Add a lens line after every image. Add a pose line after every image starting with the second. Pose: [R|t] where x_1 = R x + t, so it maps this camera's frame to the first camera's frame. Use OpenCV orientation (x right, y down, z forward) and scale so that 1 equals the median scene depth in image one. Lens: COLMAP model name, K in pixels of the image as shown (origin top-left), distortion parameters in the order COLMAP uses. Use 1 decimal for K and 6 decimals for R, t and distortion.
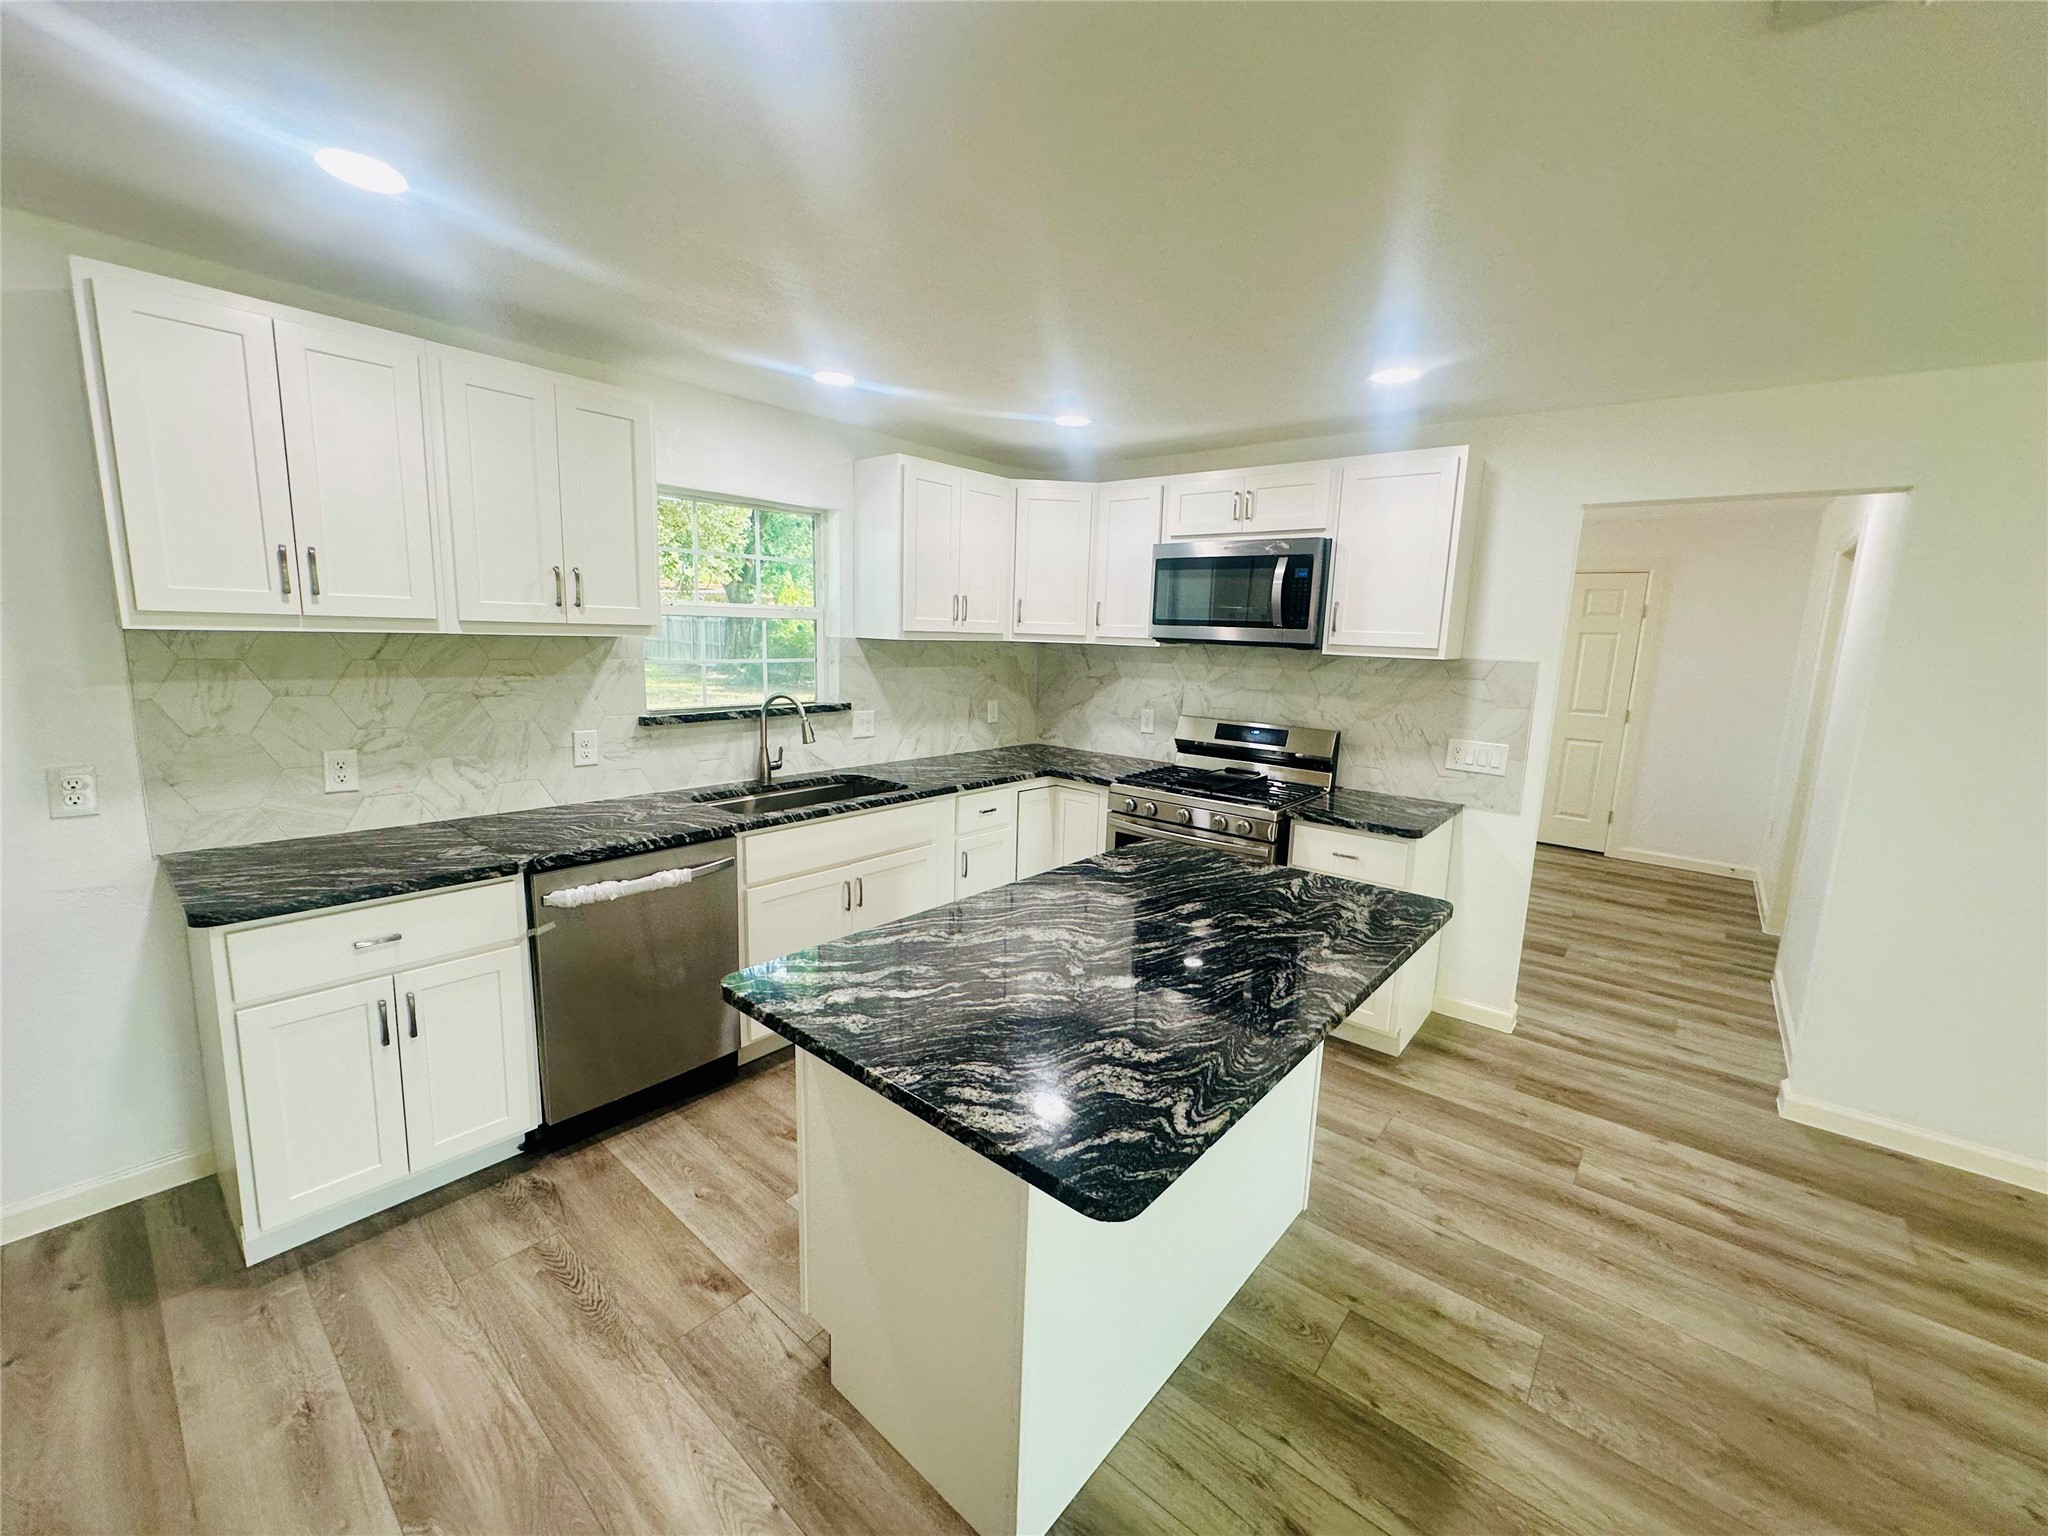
lens RADIAL K [[820.9, 0, 1030.1], [0, 820.9, 757.5], [0, 0, 1]] dist [0.002092, 0.000270]
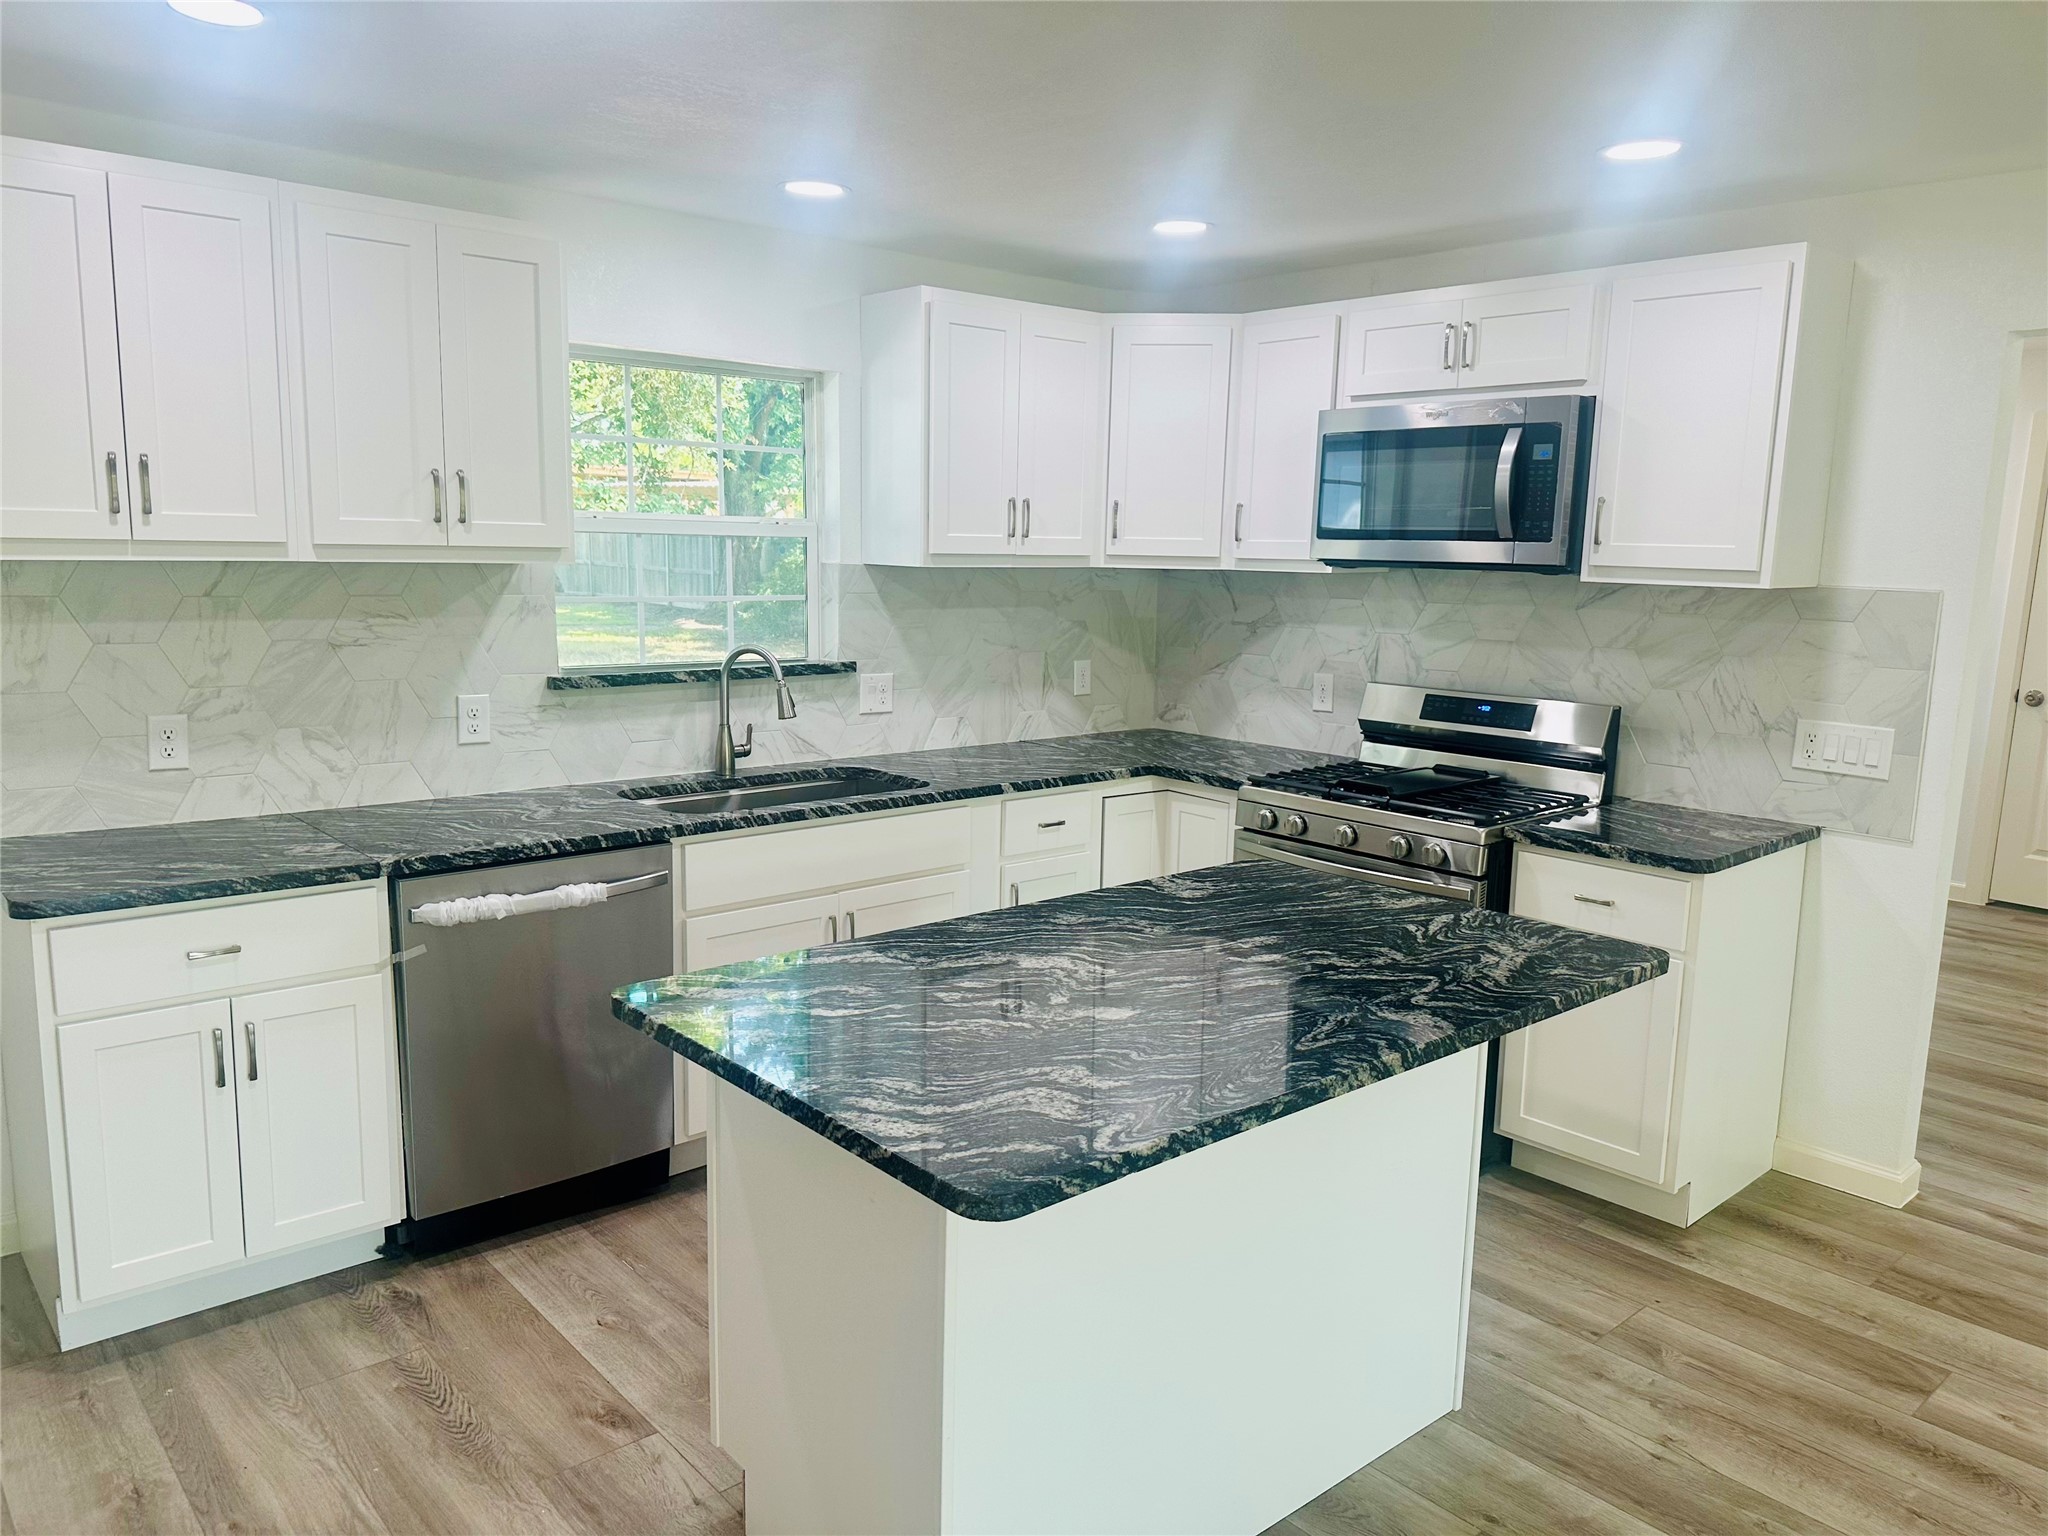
lens RADIAL K [[1447.5, 0, 1024.0], [0, 1447.5, 768.0], [0, 0, 1]] dist [0.076874, -0.085094]
pose [[0.988545, 0.013110, -0.150357, 0.145411], [-0.013238, 0.999912, 0.000151, 0.028432], [0.150346, 0.001841, 0.988632, -0.219112]]
